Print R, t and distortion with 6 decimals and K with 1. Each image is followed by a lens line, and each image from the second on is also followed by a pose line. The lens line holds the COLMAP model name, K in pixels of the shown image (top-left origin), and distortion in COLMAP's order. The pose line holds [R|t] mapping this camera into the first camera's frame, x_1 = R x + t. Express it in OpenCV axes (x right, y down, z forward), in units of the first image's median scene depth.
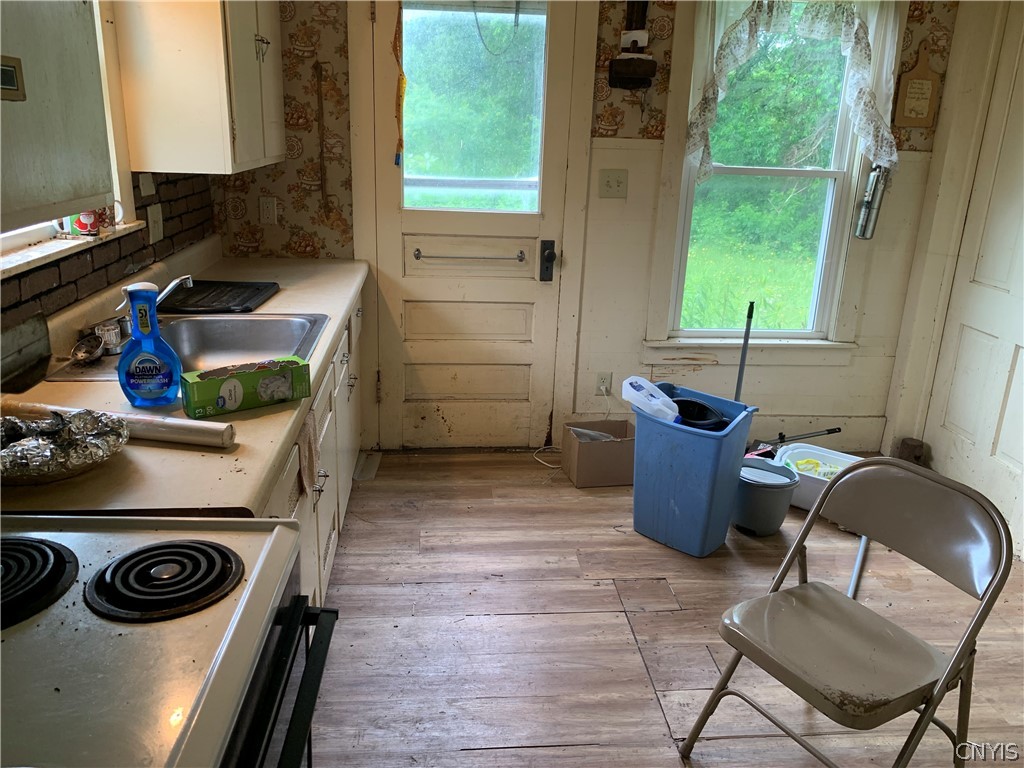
lens RADIAL K [[791.4, 0, 518.9], [0, 791.4, 380.1], [0, 0, 1]] dist [0.031199, -0.036594]
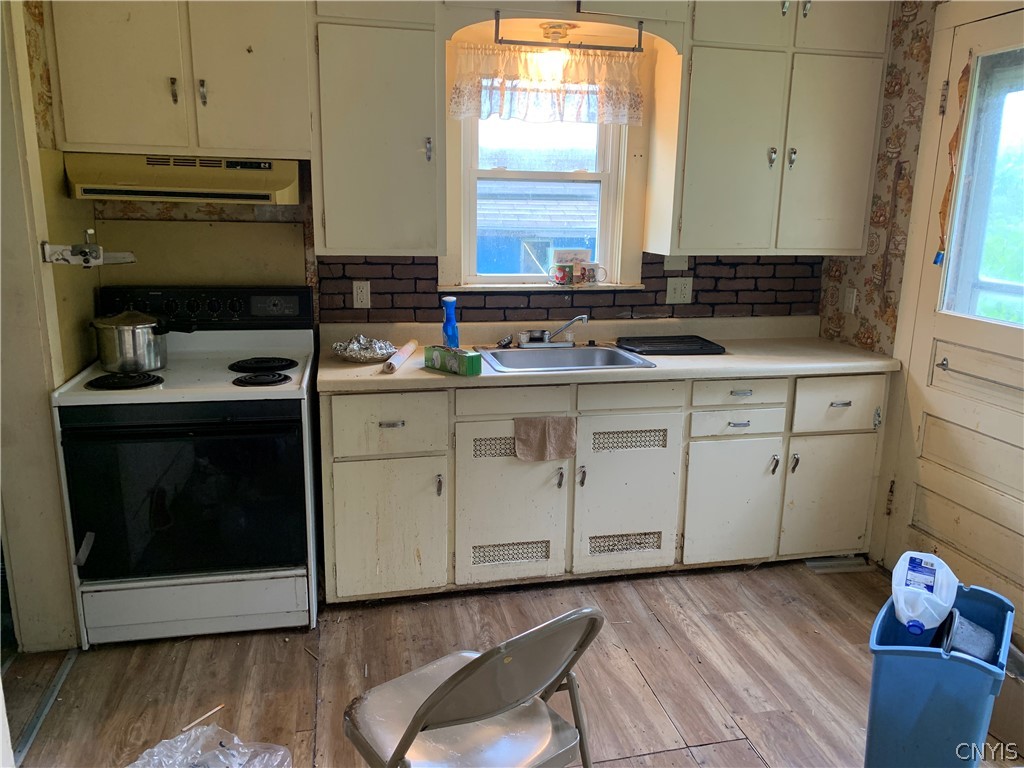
lens RADIAL K [[791.4, 0, 517.9], [0, 791.4, 387.4], [0, 0, 1]] dist [0.031199, -0.036594]
pose [[0.118595, 0.195447, -0.973517, 0.701271], [-0.313809, 0.937563, 0.150000, -0.124802], [0.942050, 0.287709, 0.172523, 0.431465]]
